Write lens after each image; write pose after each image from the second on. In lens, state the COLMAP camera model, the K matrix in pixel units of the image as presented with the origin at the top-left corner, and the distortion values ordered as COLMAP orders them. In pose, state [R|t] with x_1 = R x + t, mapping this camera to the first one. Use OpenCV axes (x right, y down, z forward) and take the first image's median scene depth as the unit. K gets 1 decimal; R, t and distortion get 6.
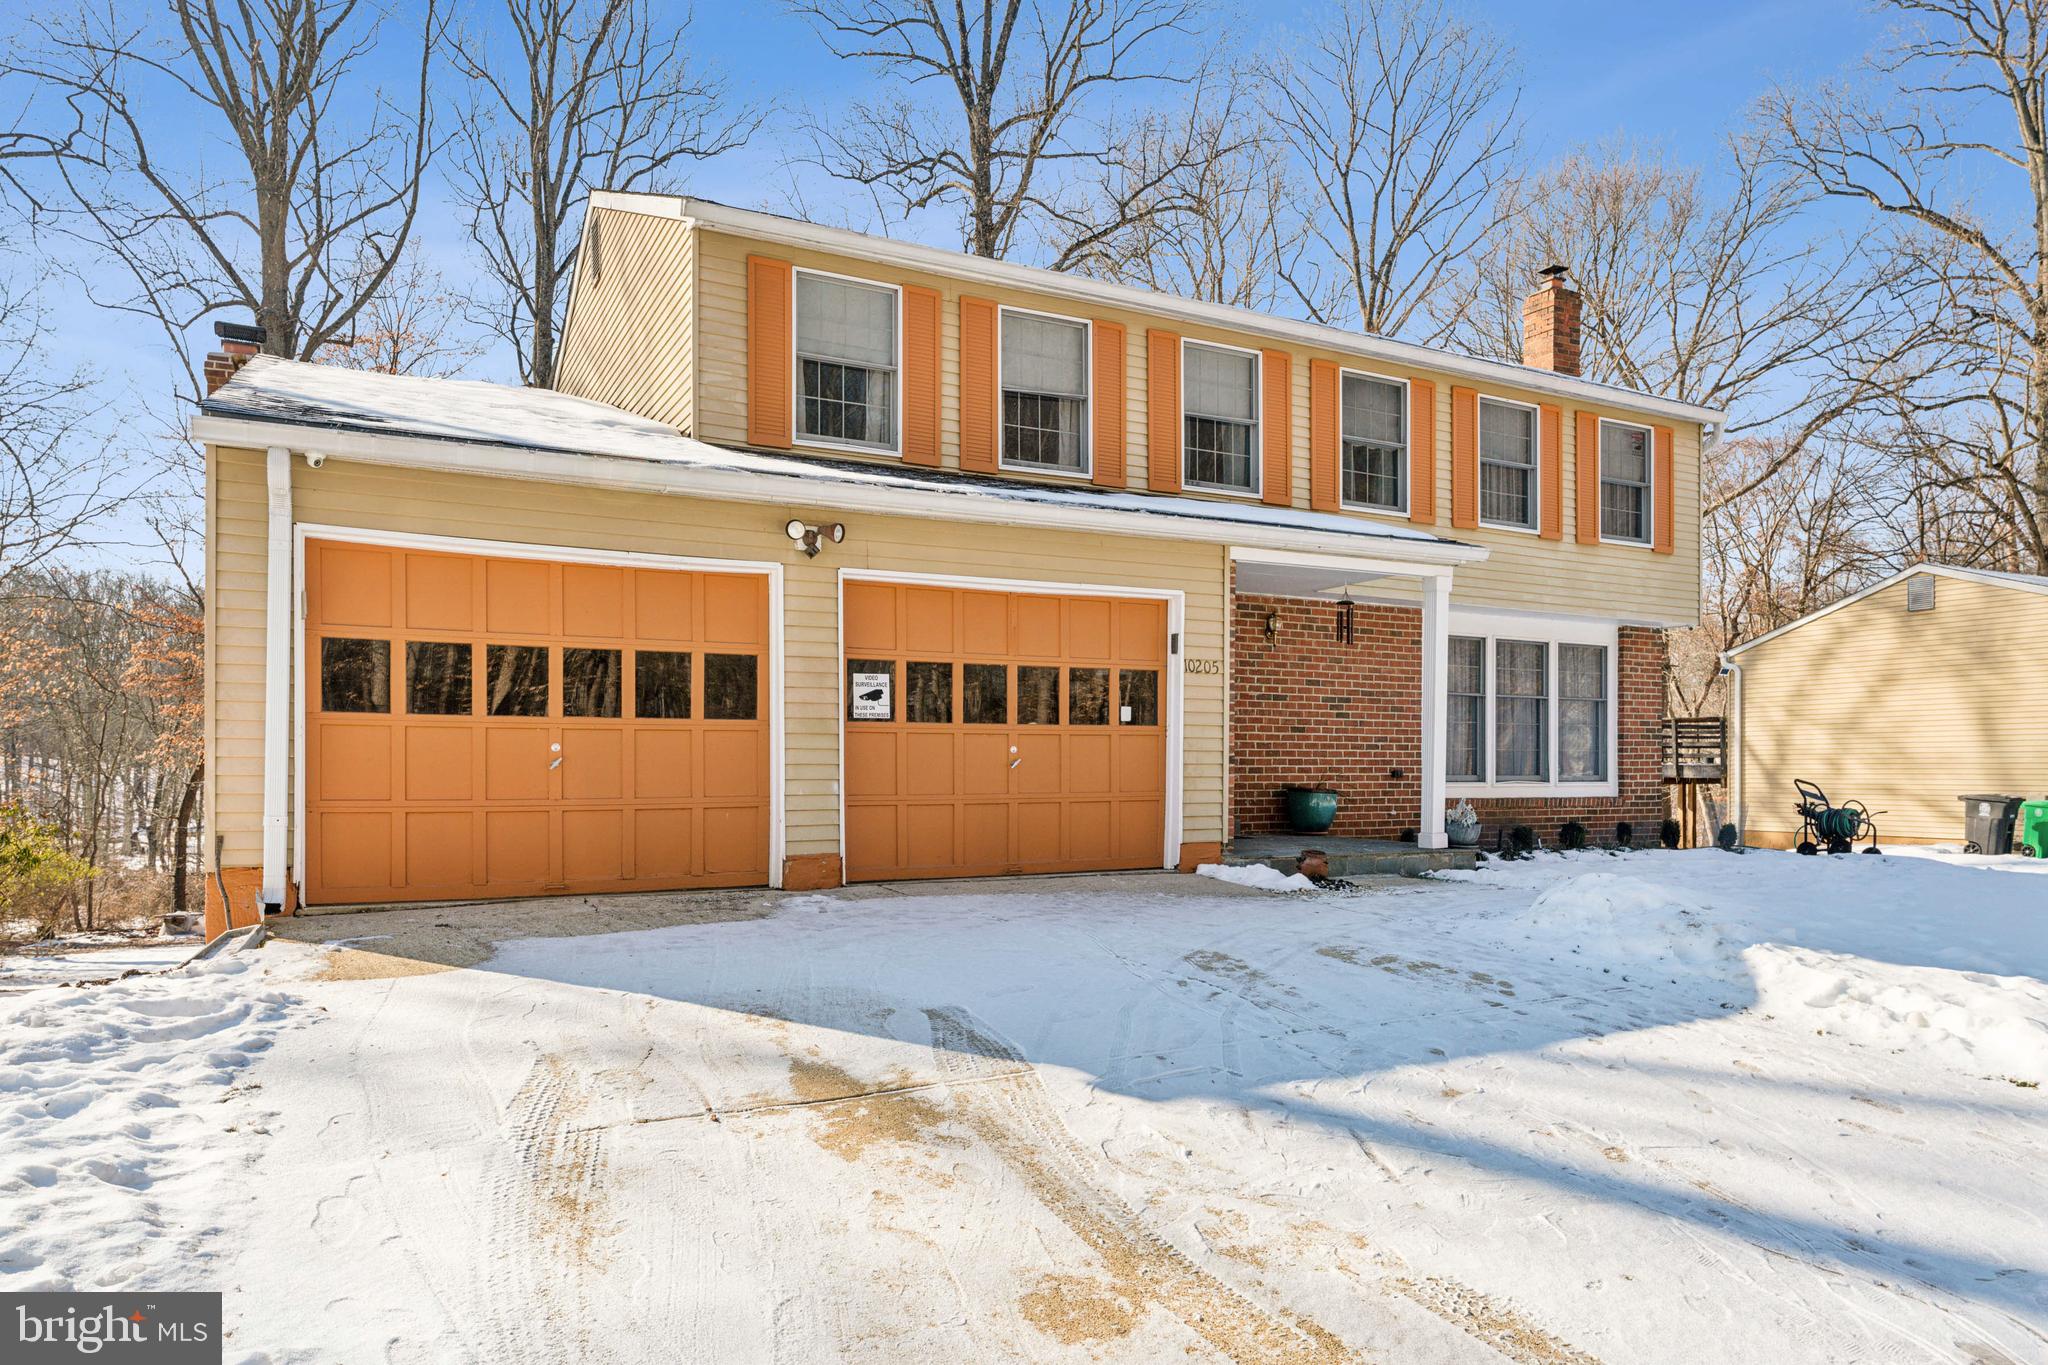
lens RADIAL K [[1298.6, 0, 1036.7], [0, 1298.6, 759.6], [0, 0, 1]] dist [0.004901, 0.003366]
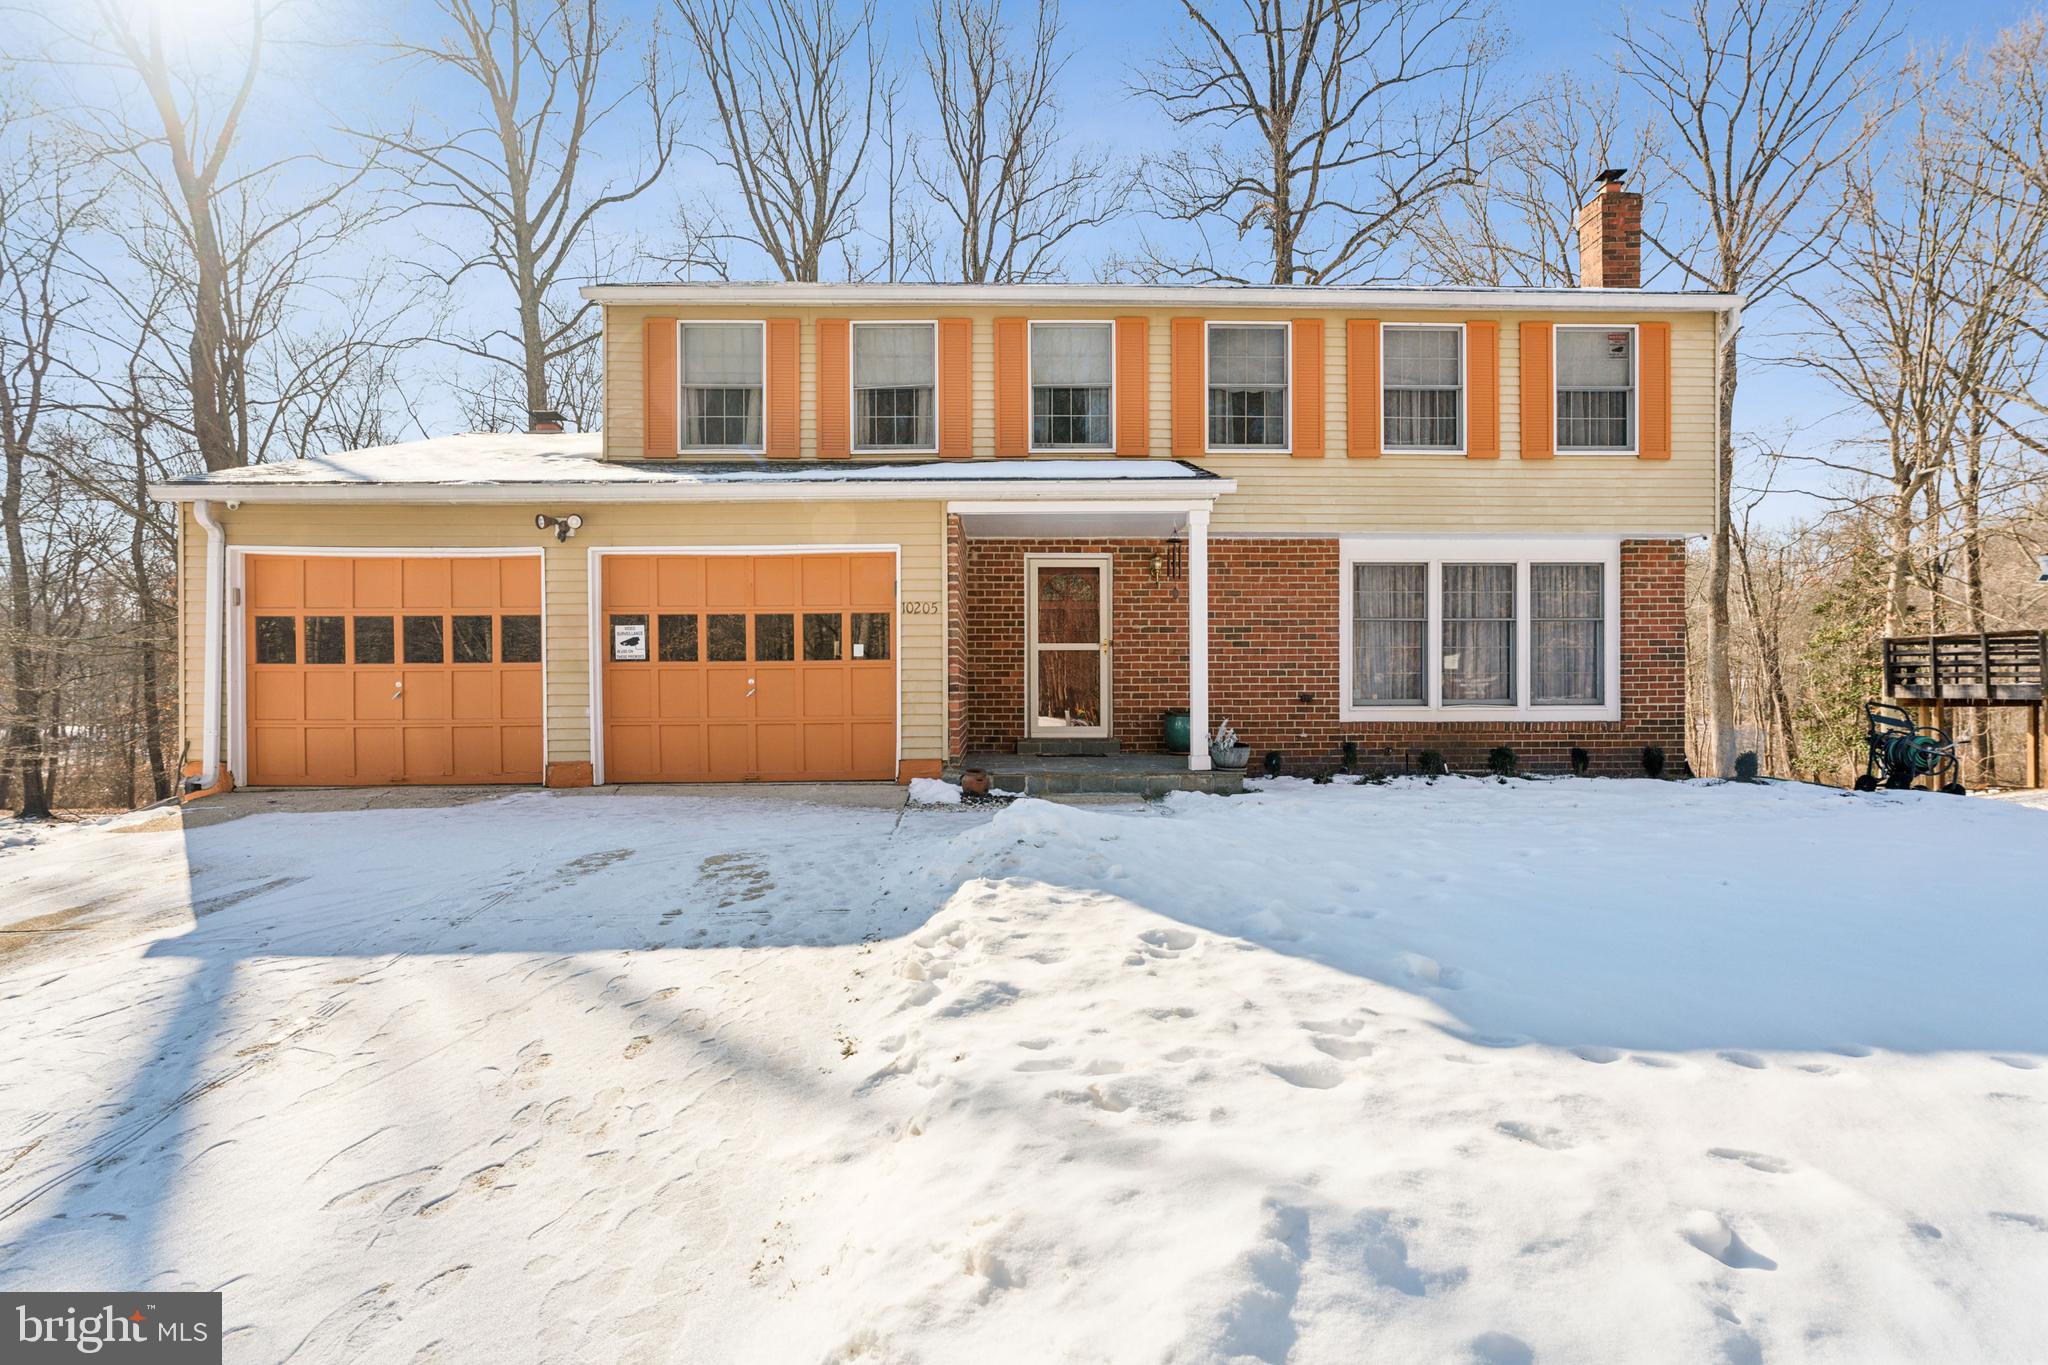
lens RADIAL K [[1016.7, 0, 1024.2], [0, 1016.7, 695.0], [0, 0, 1]] dist [-0.000632, -0.001763]
pose [[0.894867, -0.004277, -0.446312, 0.463826], [0.008745, 0.999930, 0.007952, -0.000185], [0.446247, -0.011019, 0.894842, 0.172443]]
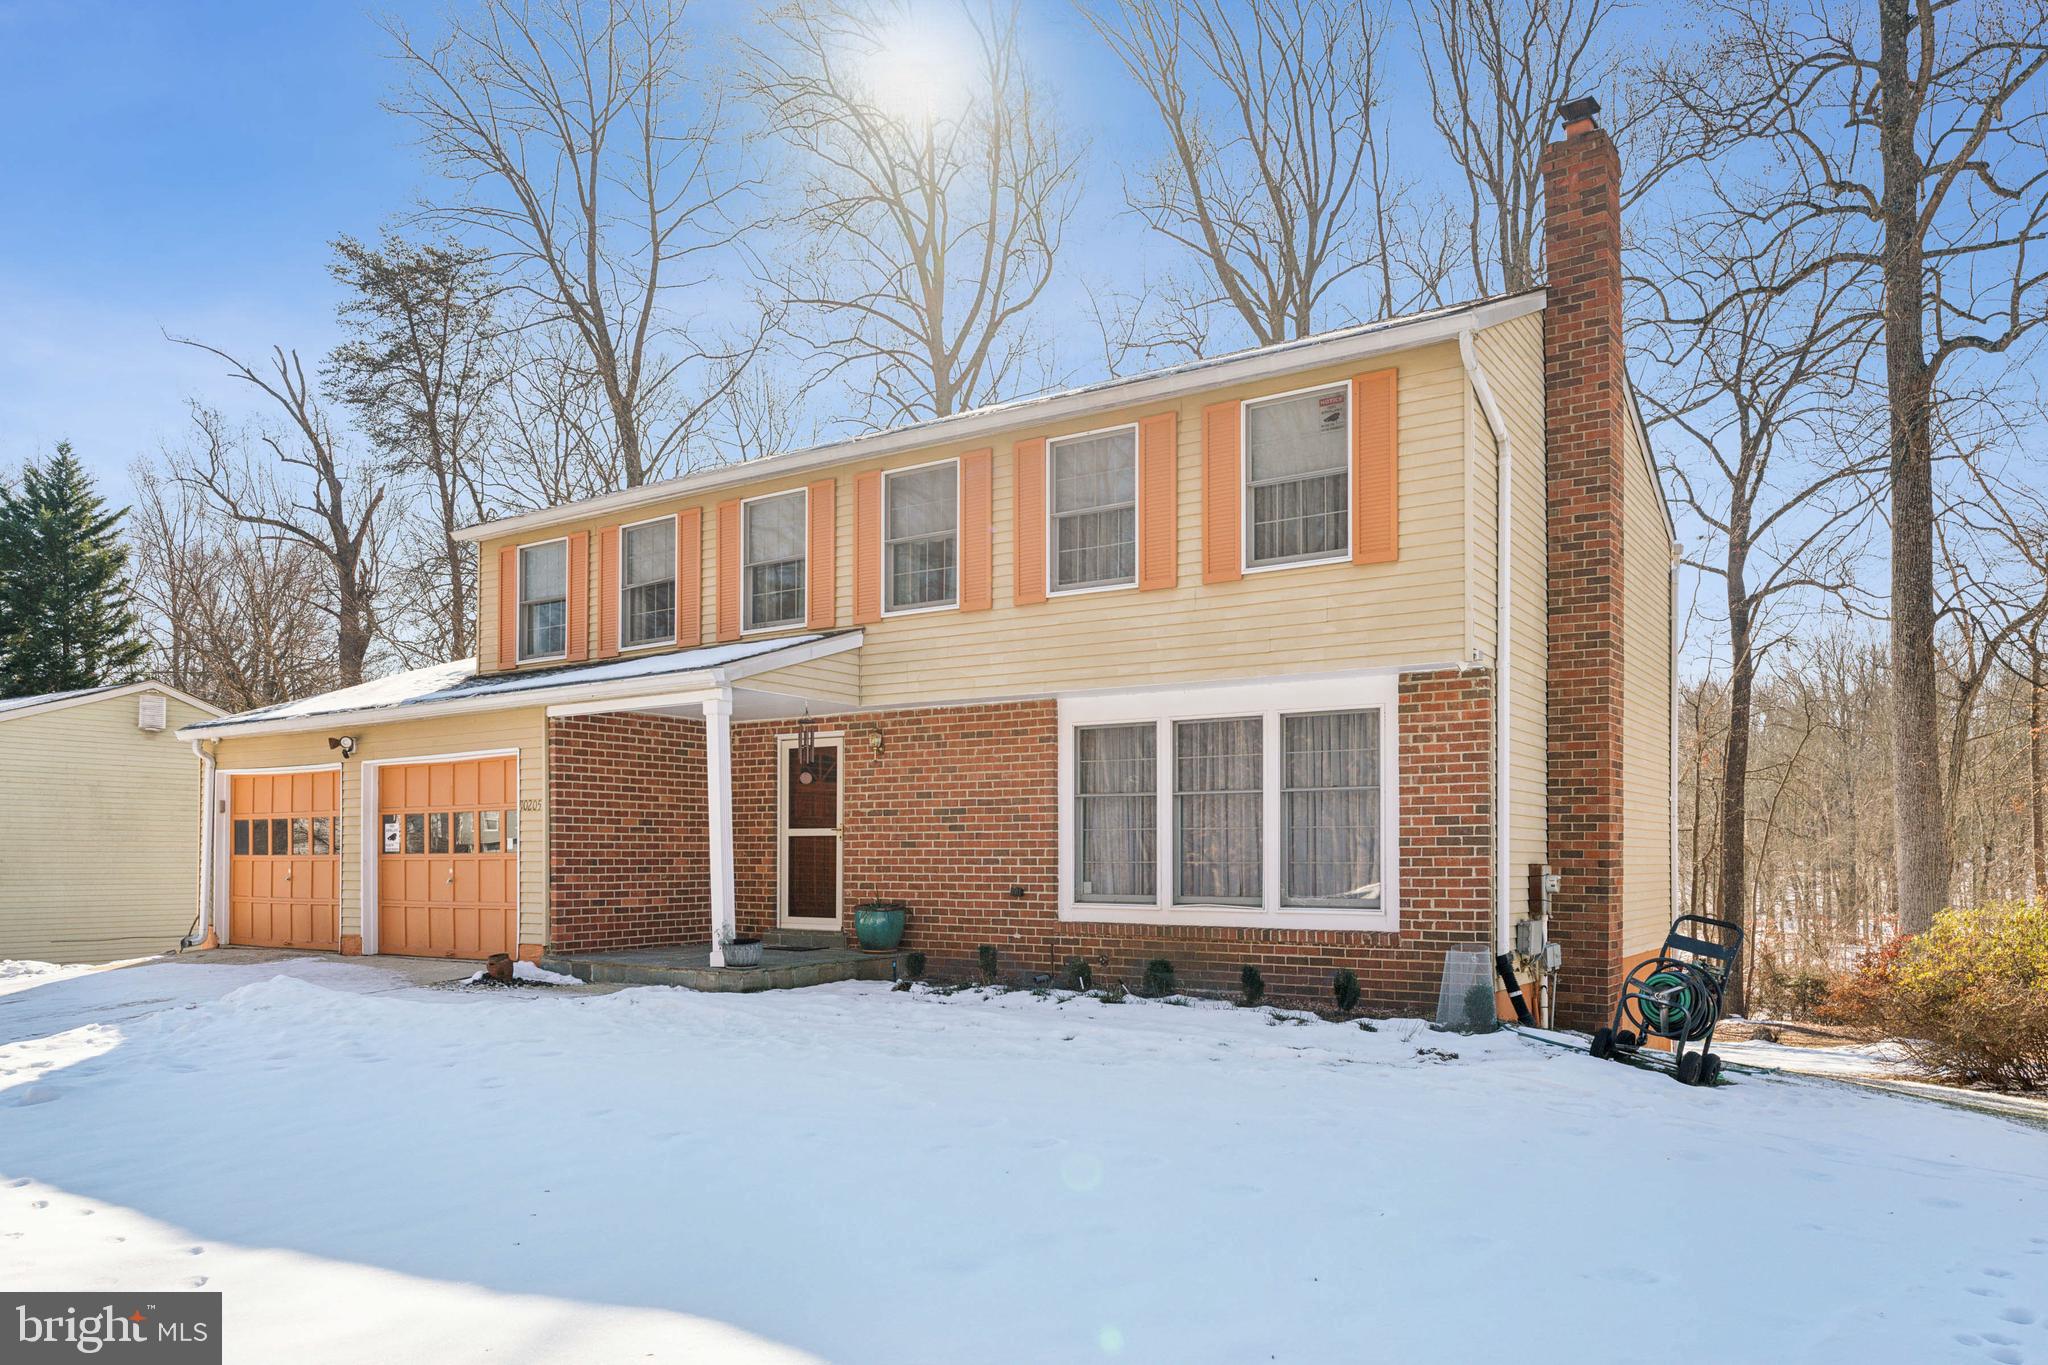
lens RADIAL K [[1394.2, 0, 1036.3], [0, 1394.2, 839.4], [0, 0, 1]] dist [0.001014, -0.000543]
pose [[0.474734, -0.014438, -0.880011, 1.174525], [0.006741, 0.999896, -0.012769, -0.013131], [0.880103, 0.000130, 0.474782, 0.594320]]
